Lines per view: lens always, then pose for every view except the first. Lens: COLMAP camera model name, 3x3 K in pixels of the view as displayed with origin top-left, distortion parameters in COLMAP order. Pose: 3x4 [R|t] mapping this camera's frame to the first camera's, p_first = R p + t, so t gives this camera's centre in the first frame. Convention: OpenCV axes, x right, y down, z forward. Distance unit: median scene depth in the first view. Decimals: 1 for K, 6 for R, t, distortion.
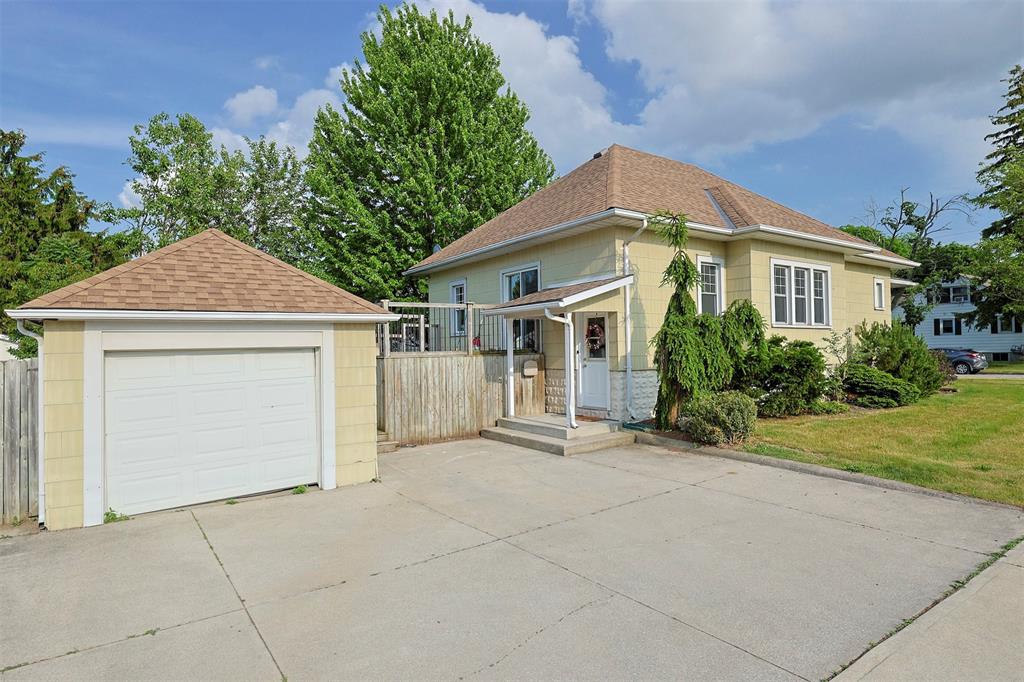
lens RADIAL K [[579.5, 0, 512.0], [0, 579.5, 341.0], [0, 0, 1]] dist [0.001658, 0.000671]
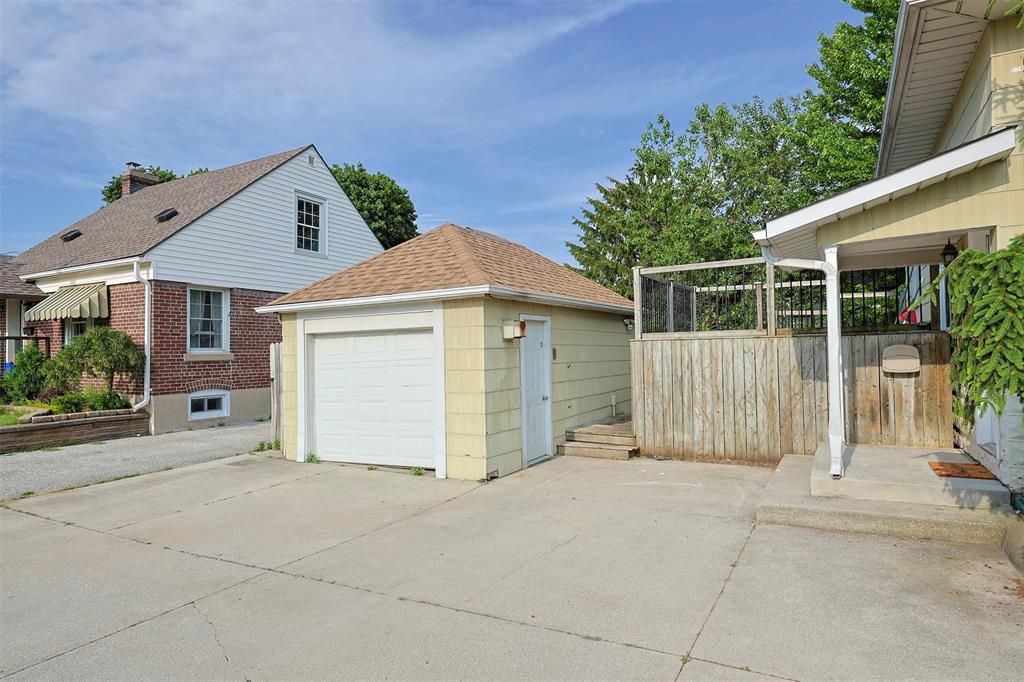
lens RADIAL K [[579.5, 0, 512.0], [0, 579.5, 341.0], [0, 0, 1]] dist [0.001658, 0.000671]
pose [[0.421783, -0.008650, -0.906656, 0.575472], [0.021395, 0.999771, 0.000414, 0.034445], [0.906445, -0.019573, 0.421871, 0.694668]]
